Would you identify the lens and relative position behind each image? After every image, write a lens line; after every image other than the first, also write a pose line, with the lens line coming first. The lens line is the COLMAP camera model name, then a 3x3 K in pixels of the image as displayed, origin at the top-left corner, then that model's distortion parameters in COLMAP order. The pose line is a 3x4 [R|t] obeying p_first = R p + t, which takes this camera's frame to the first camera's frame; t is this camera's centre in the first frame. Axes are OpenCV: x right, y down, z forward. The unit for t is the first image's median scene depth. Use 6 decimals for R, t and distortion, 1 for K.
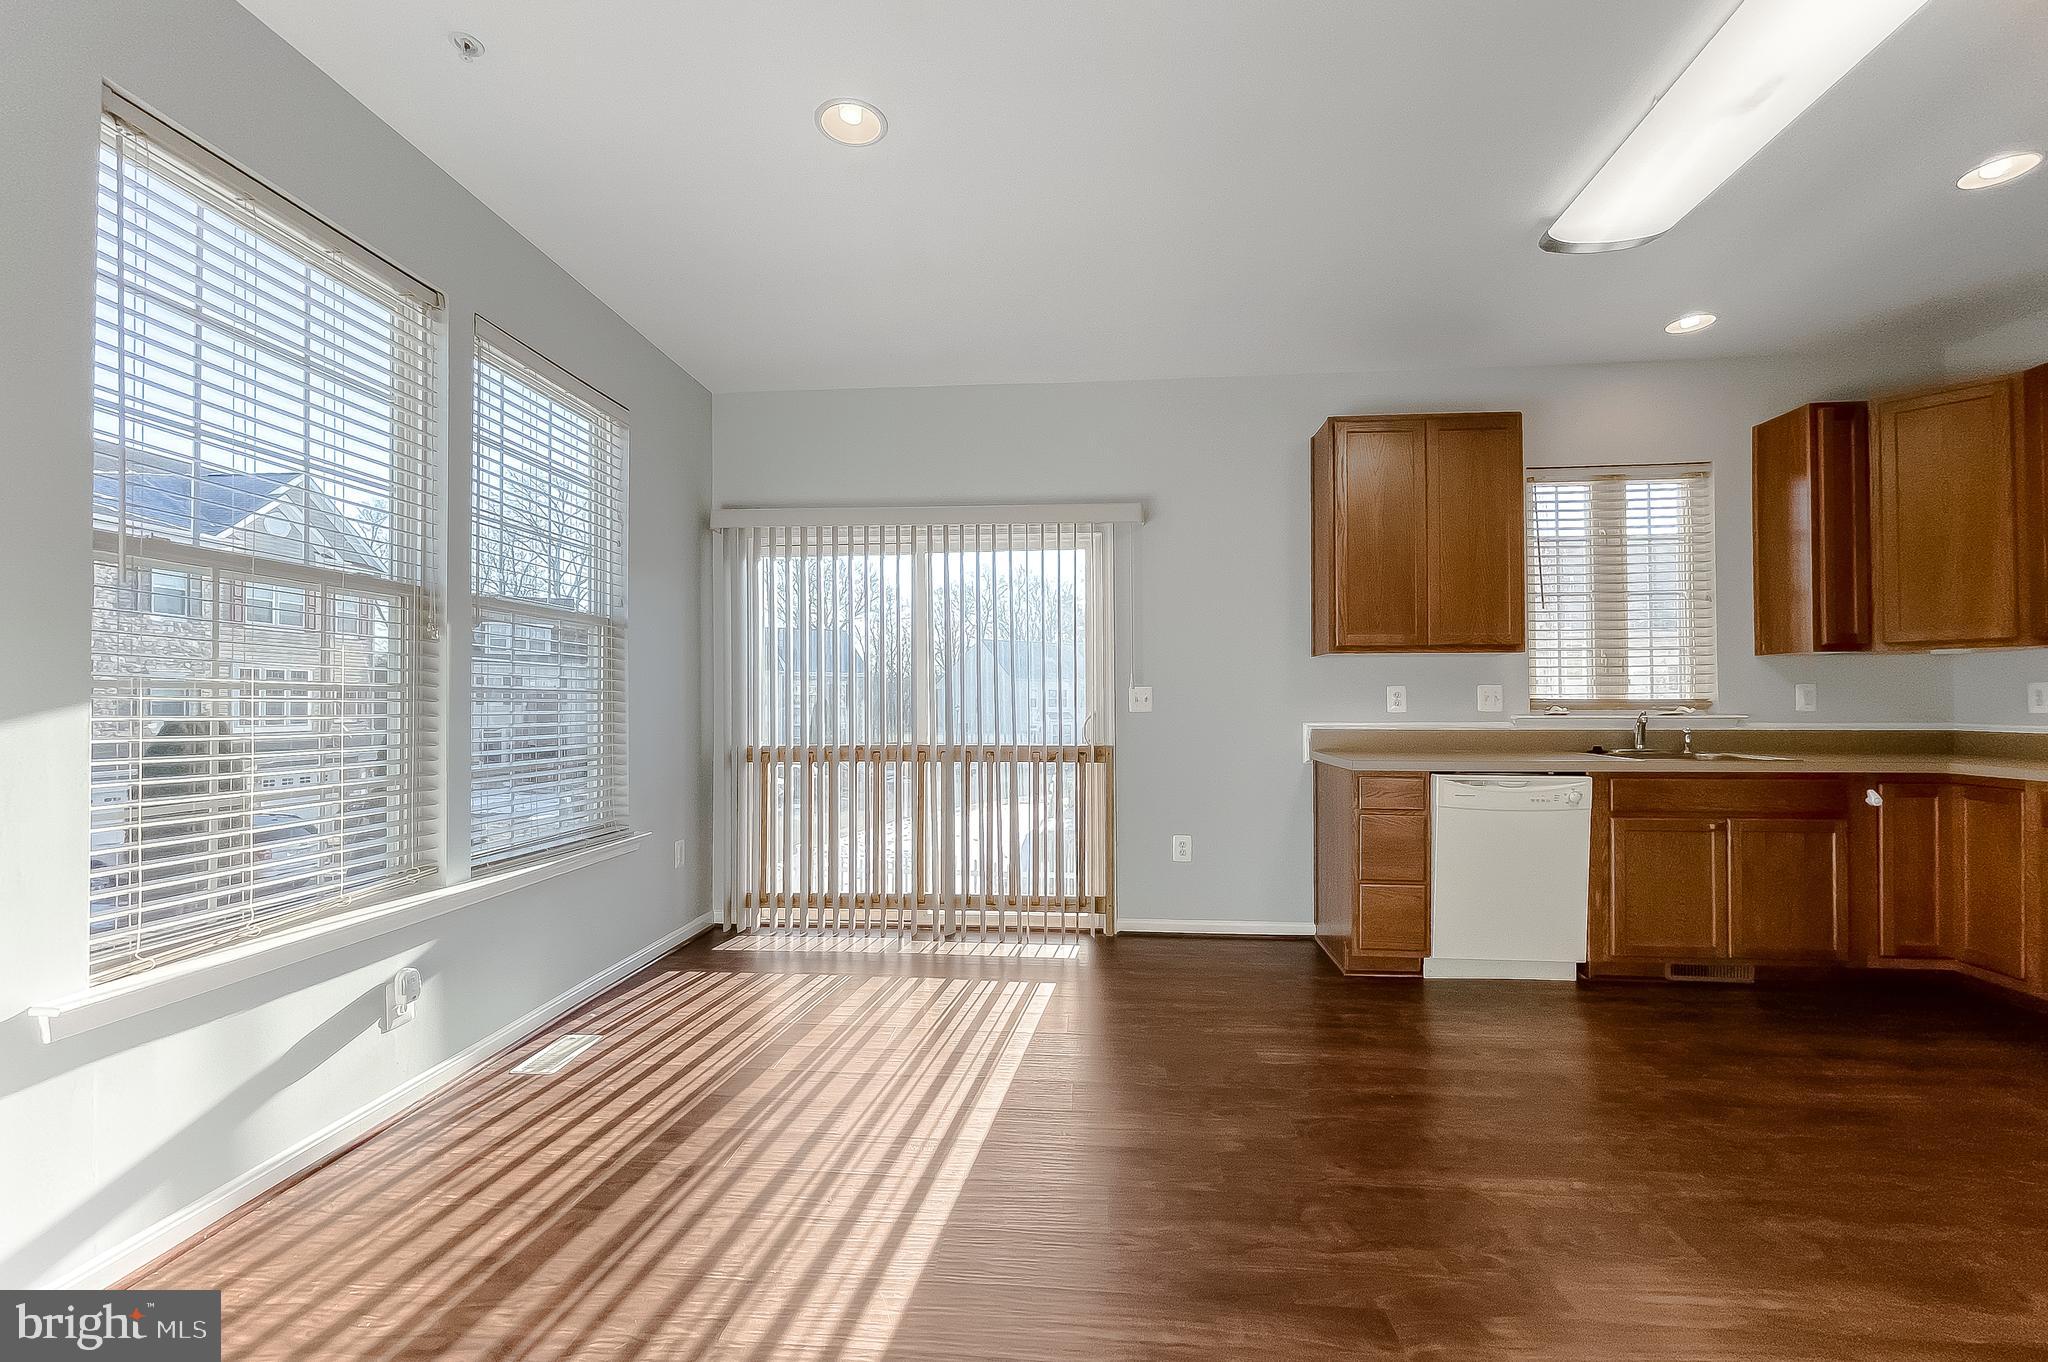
lens RADIAL K [[841.3, 0, 1020.6], [0, 841.3, 692.8], [0, 0, 1]] dist [0.002151, 0.001679]
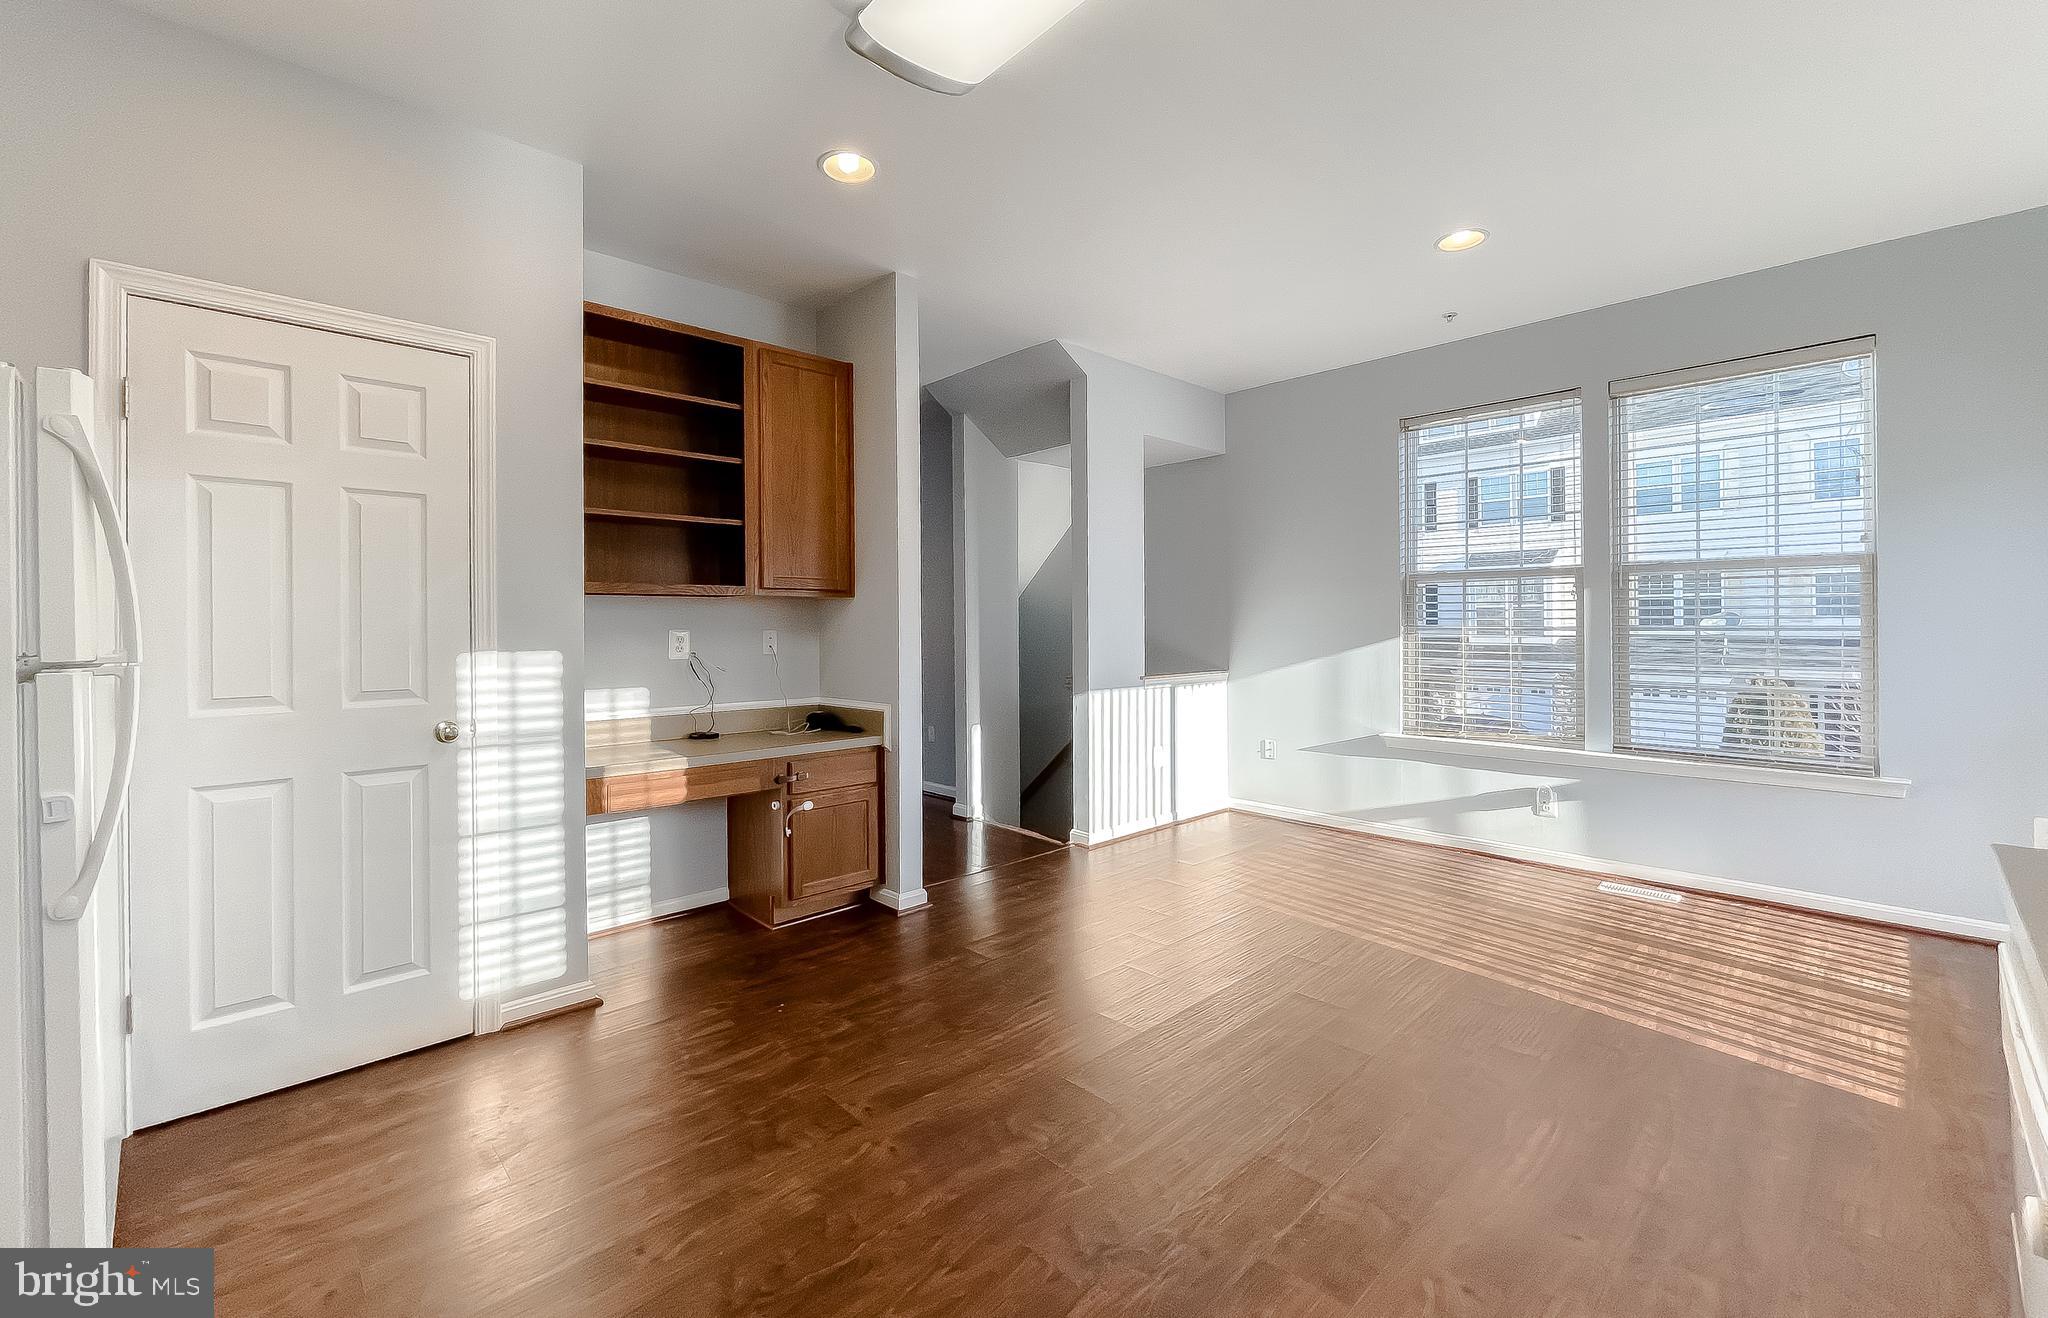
lens RADIAL K [[864.5, 0, 1012.5], [0, 864.5, 623.7], [0, 0, 1]] dist [0.012101, 0.000787]
pose [[-0.659945, 0.008177, -0.751269, 1.081664], [0.015707, 0.999872, -0.002915, -0.022653], [0.751149, -0.013723, -0.659990, 1.058095]]
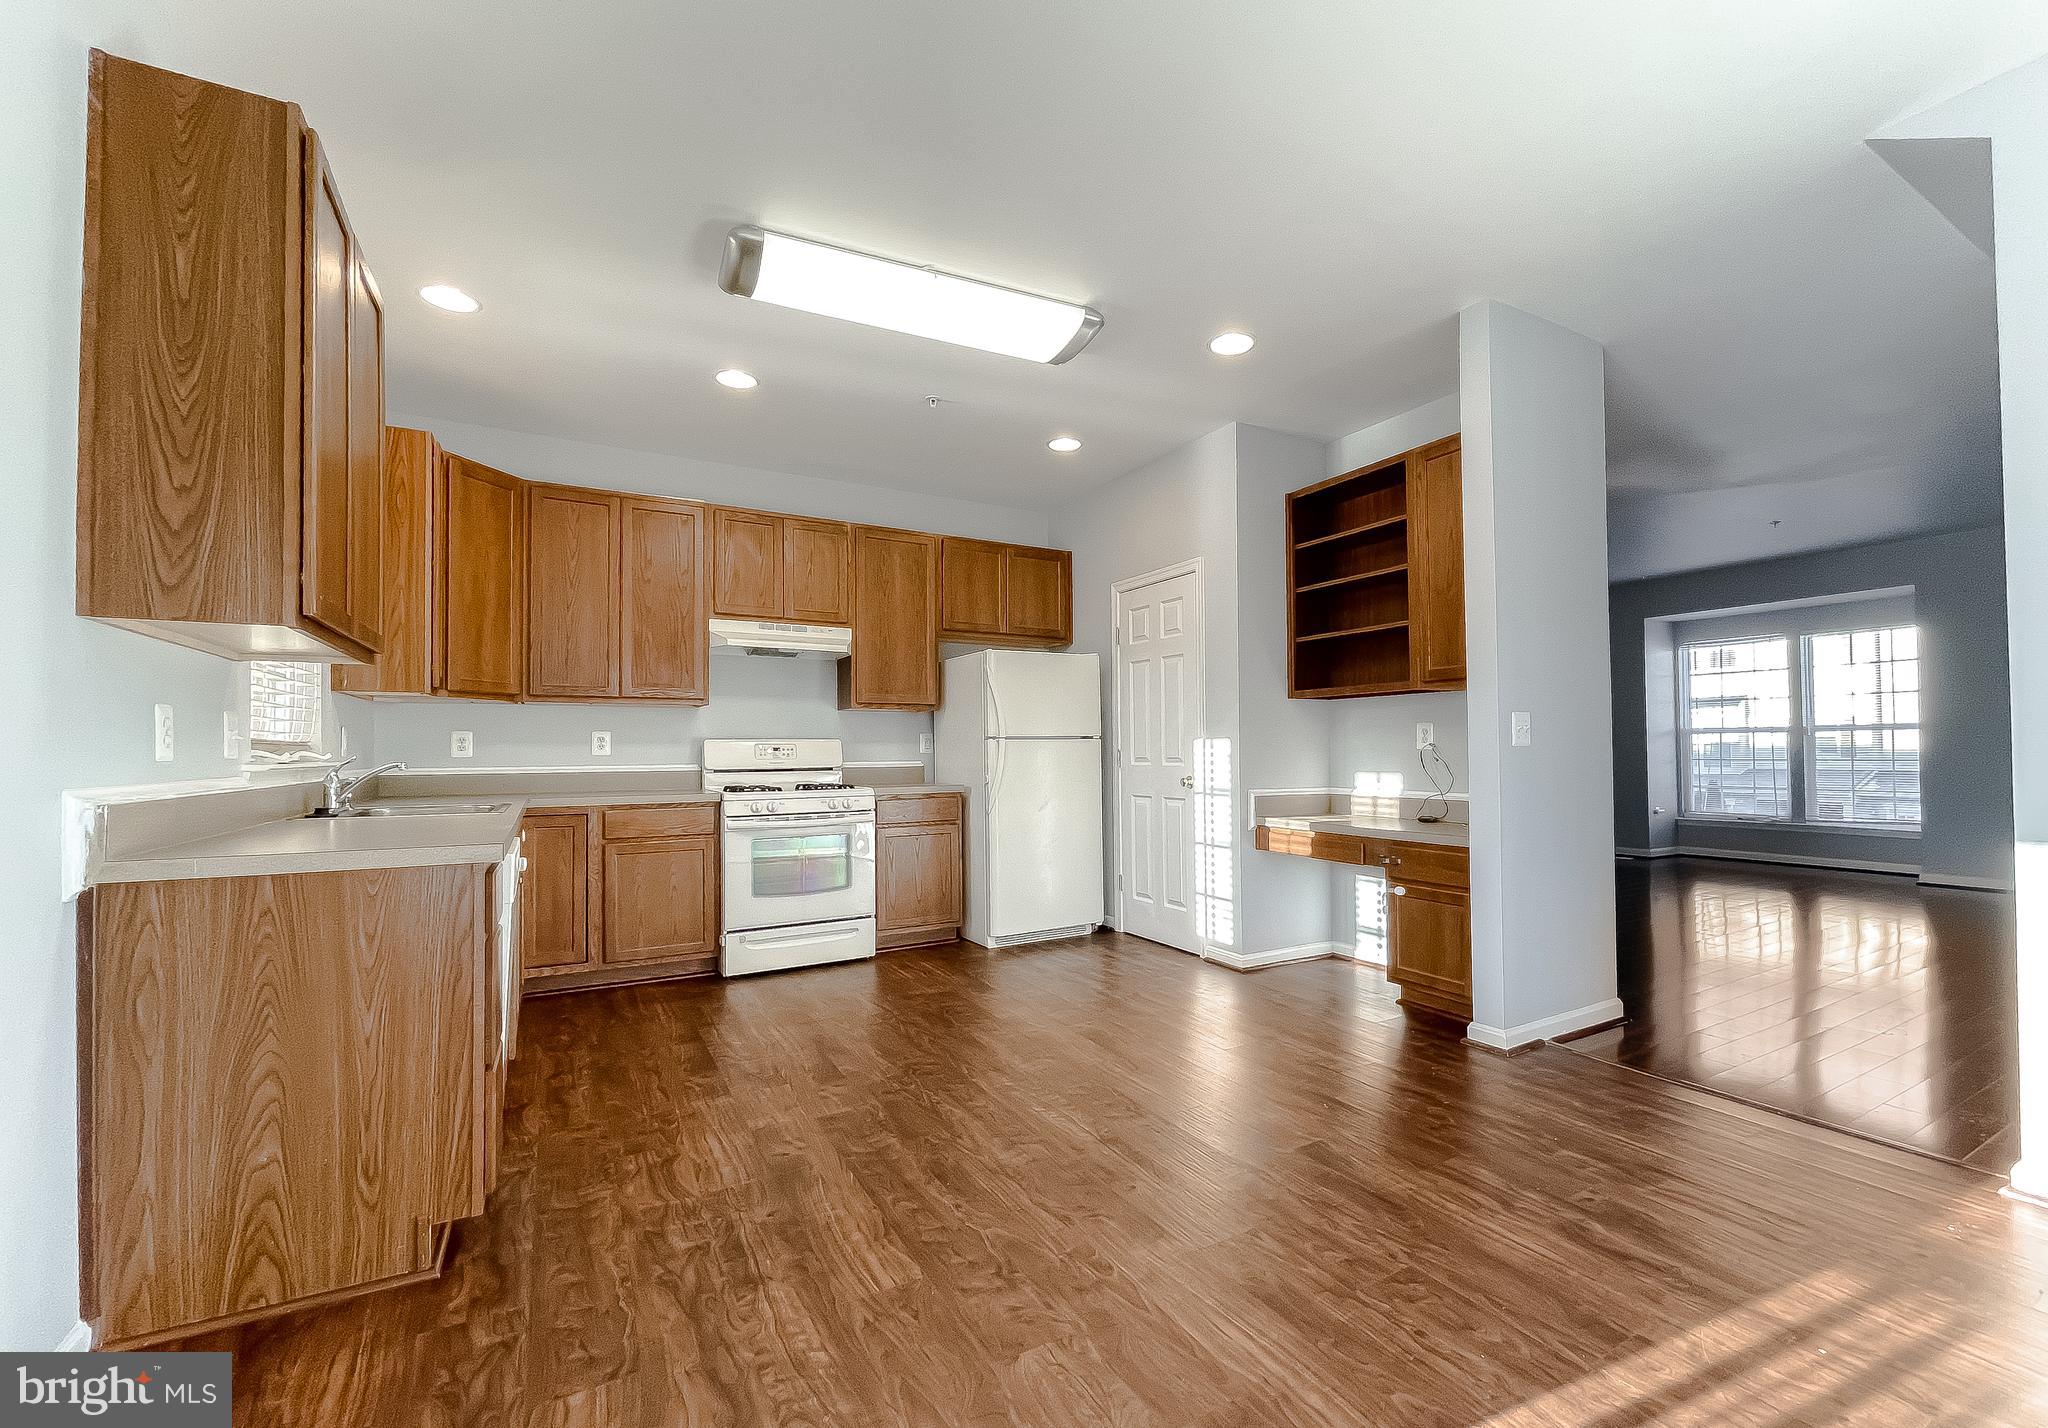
lens RADIAL K [[851.0, 0, 1018.2], [0, 851.0, 733.3], [0, 0, 1]] dist [0.000261, 0.000040]
pose [[-0.543200, 0.027270, 0.839160, -0.302302], [0.000481, 0.999482, -0.032168, 0.034209], [-0.839603, -0.017070, -0.542932, 1.157632]]
